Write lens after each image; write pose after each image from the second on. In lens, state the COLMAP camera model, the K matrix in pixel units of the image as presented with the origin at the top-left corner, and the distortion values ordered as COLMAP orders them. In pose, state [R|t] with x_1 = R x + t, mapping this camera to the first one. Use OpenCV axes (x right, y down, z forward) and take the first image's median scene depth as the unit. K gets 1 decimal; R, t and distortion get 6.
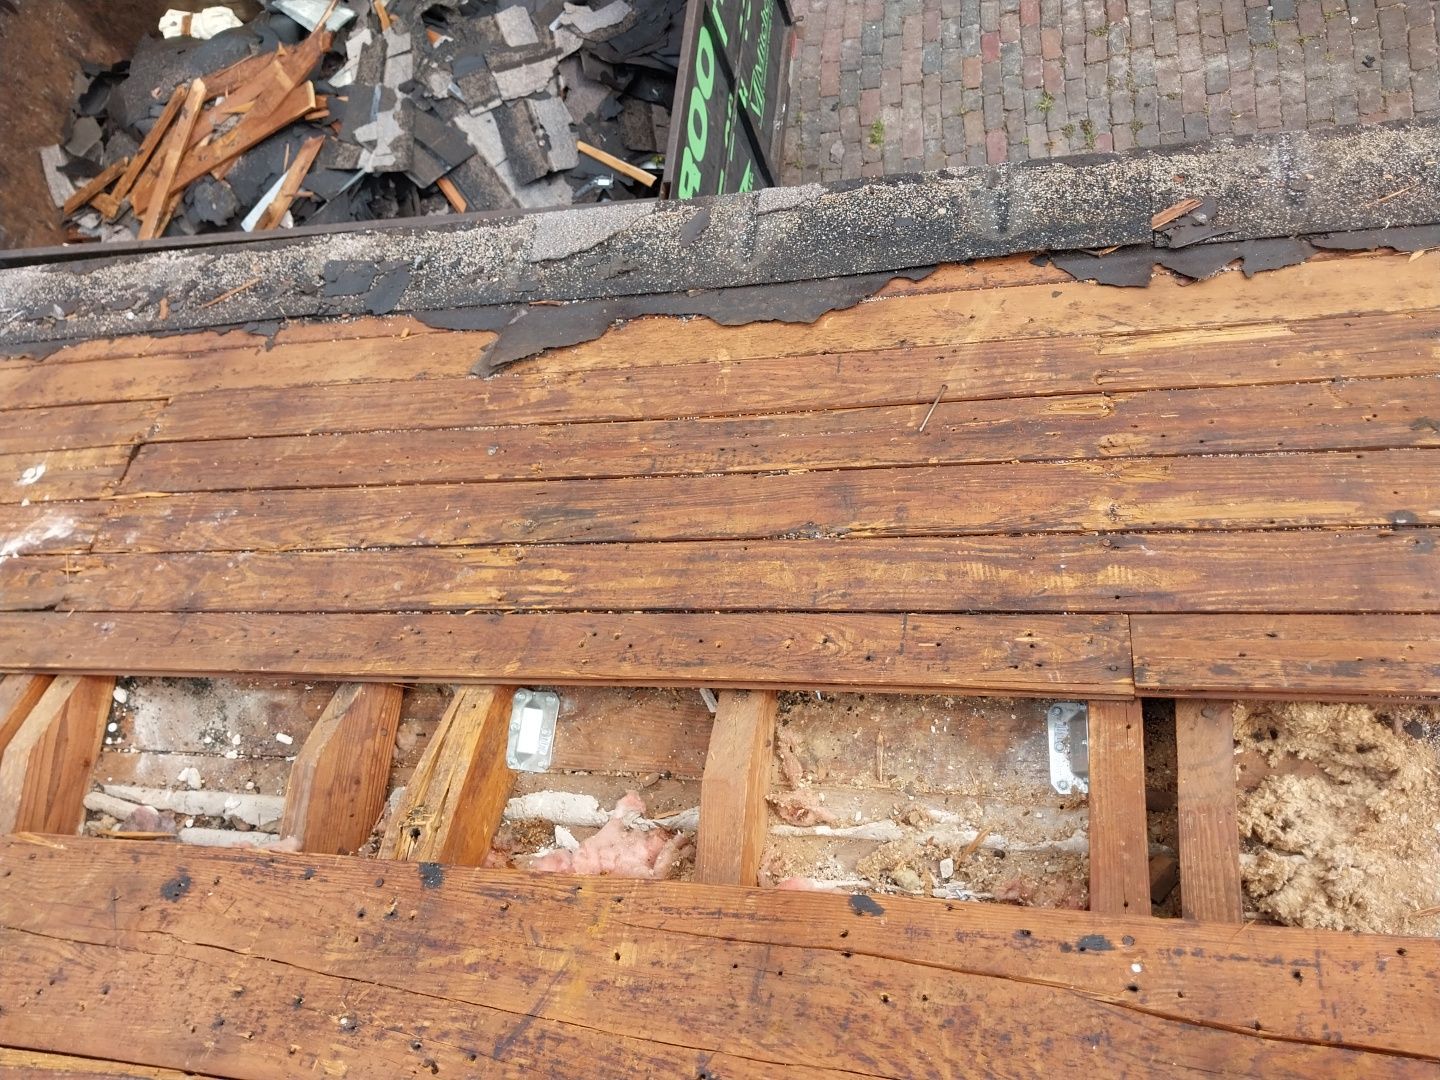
lens RADIAL K [[1139.1, 0, 720.0], [0, 1139.1, 540.0], [0, 0, 1]] dist [0.031035, -0.045266]
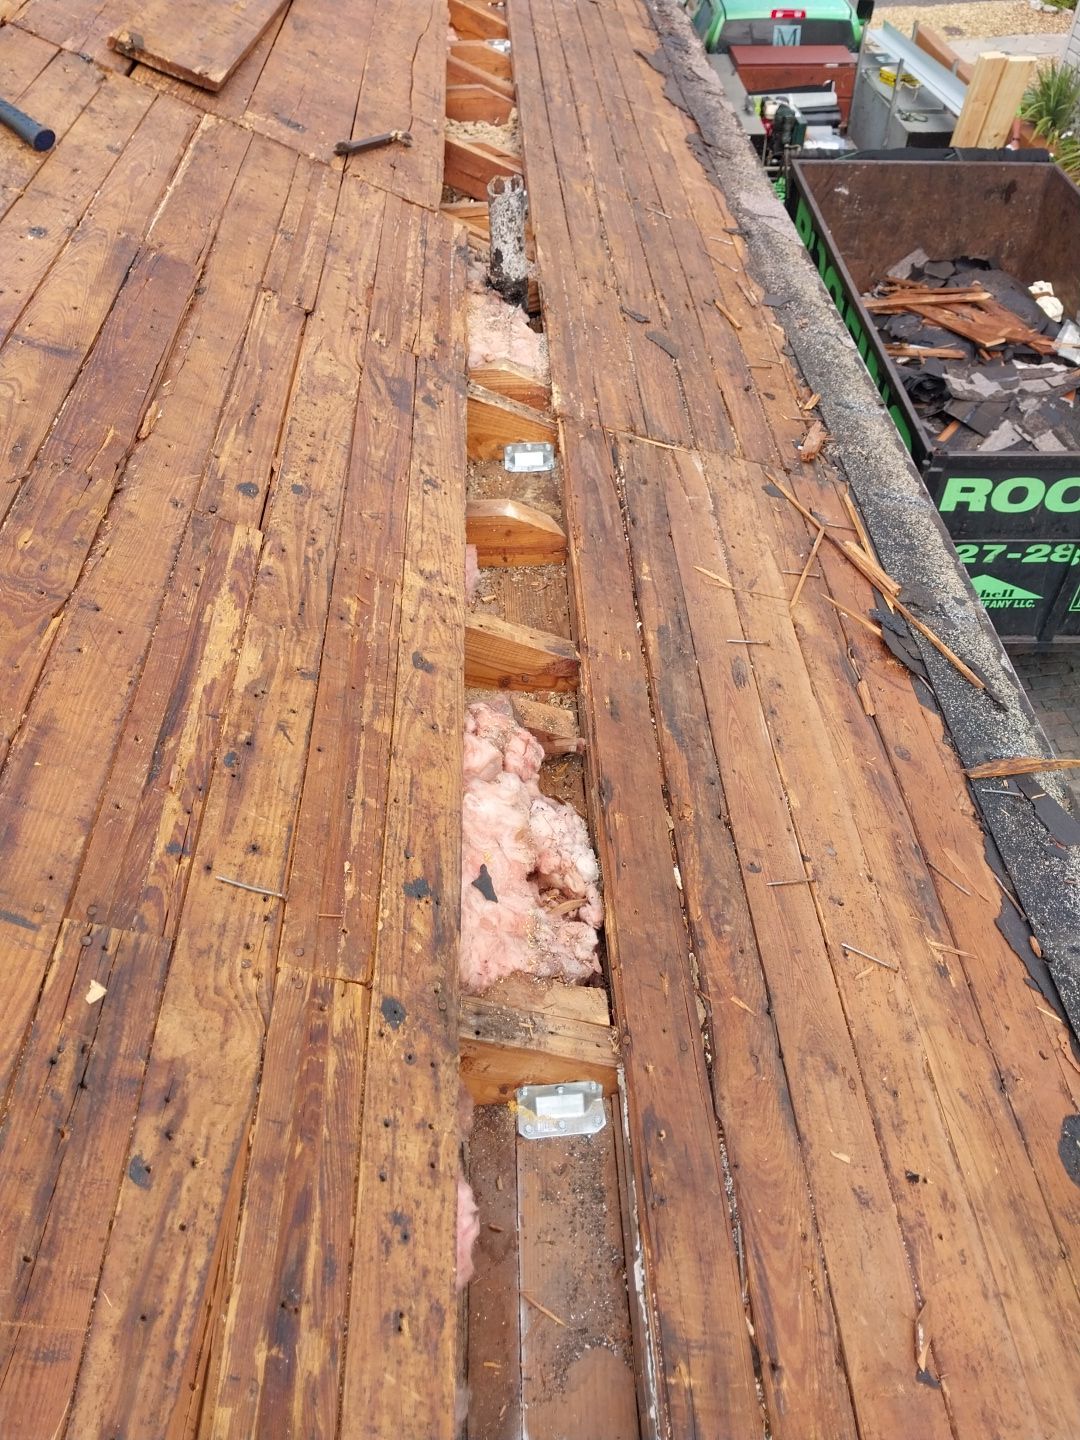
lens RADIAL K [[1139.1, 0, 540.0], [0, 1139.1, 720.0], [0, 0, 1]] dist [0.031035, -0.045266]
pose [[0.122755, 0.874438, -0.469350, 0.613656], [-0.948404, 0.242669, 0.204064, -0.030201], [0.292338, 0.420084, 0.859109, -0.172682]]
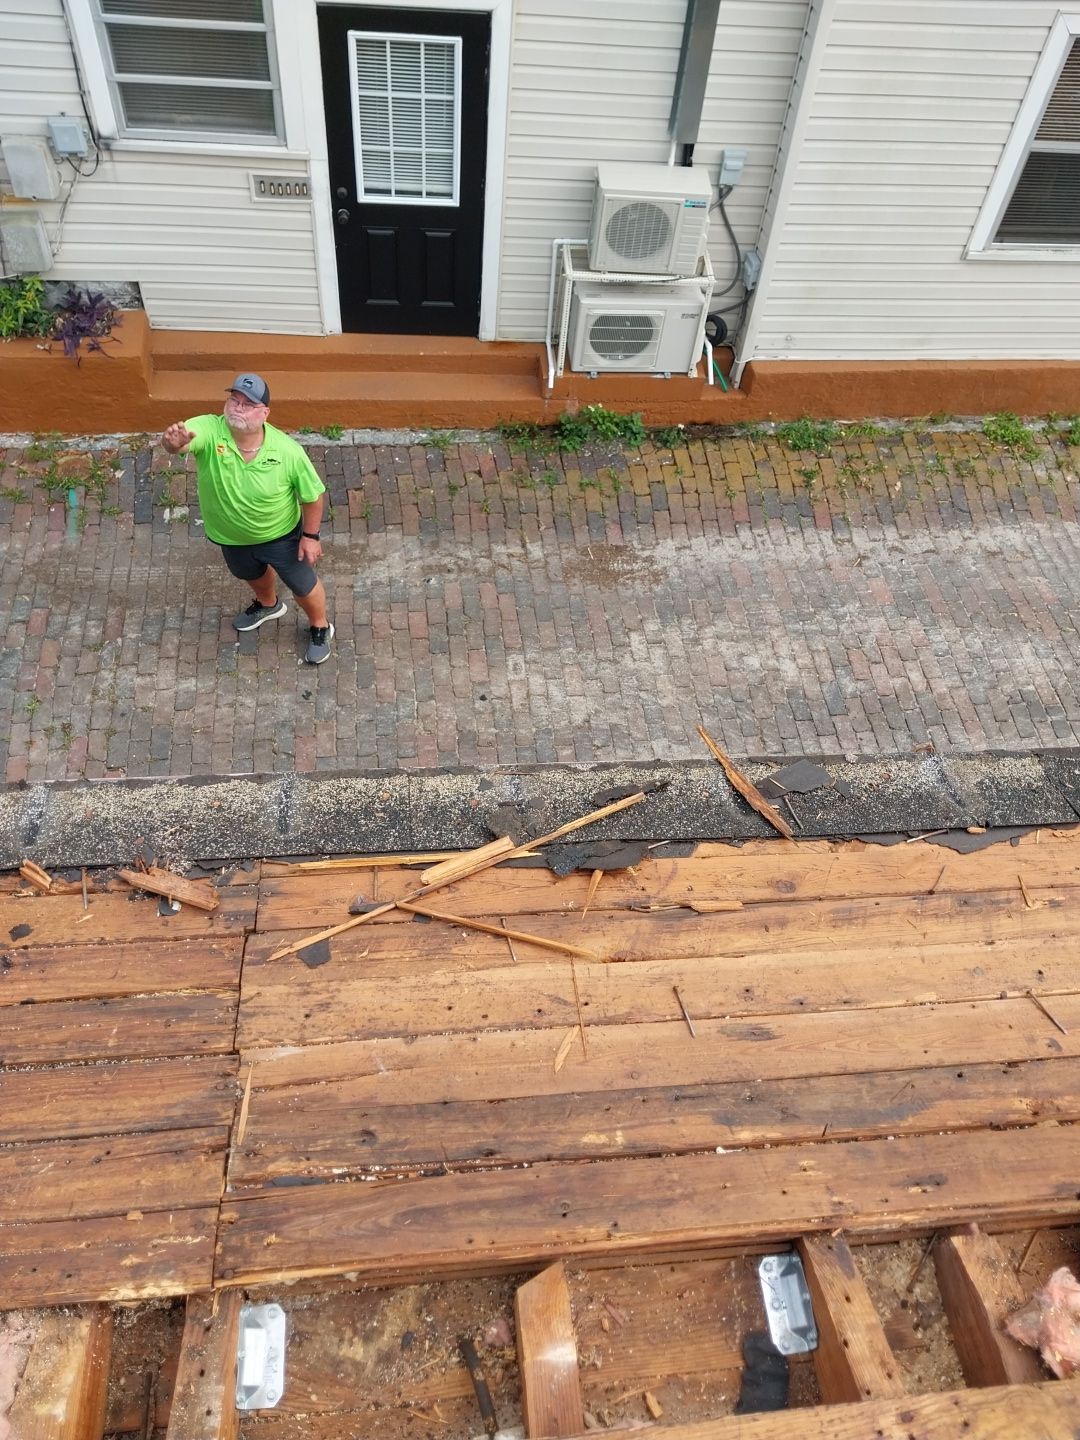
lens RADIAL K [[1139.1, 0, 540.0], [0, 1139.1, 720.0], [0, 0, 1]] dist [0.031035, -0.045266]
pose [[0.911587, 0.072892, 0.404593, 0.310021], [0.060888, 0.949363, -0.308226, -0.011834], [-0.406573, 0.305610, 0.860989, -0.115981]]
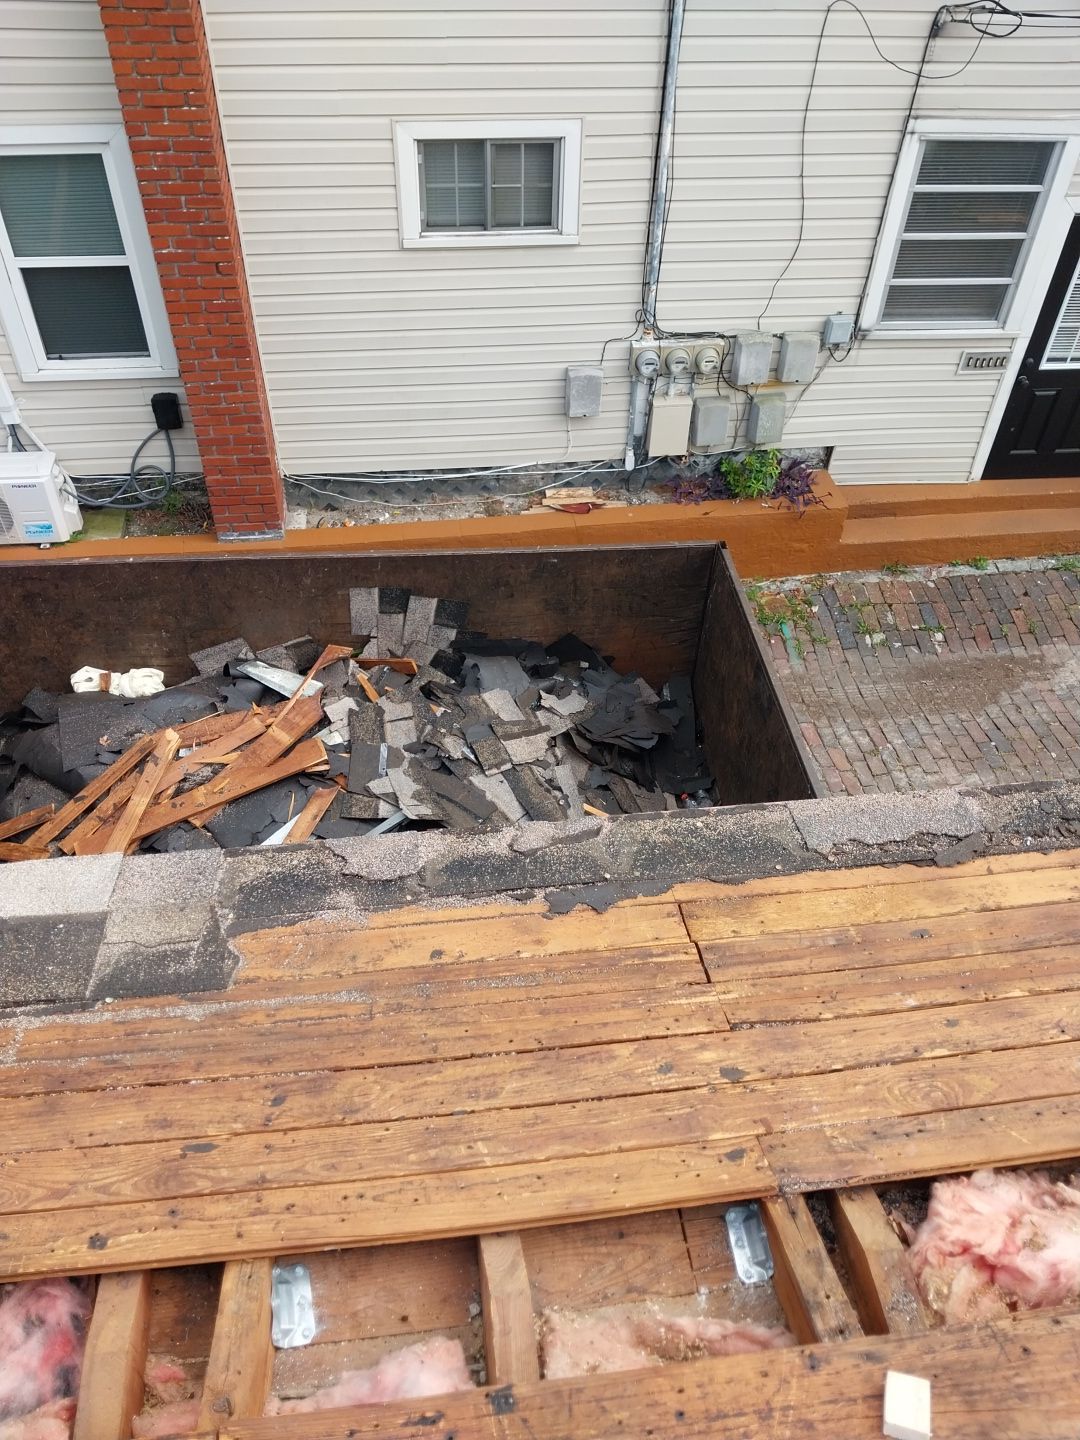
lens RADIAL K [[1139.1, 0, 540.0], [0, 1139.1, 720.0], [0, 0, 1]] dist [0.031035, -0.045266]
pose [[0.921542, 0.078084, 0.380347, -0.533114], [0.107851, 0.889546, -0.443933, 0.044950], [-0.373000, 0.450123, 0.811333, 0.112733]]
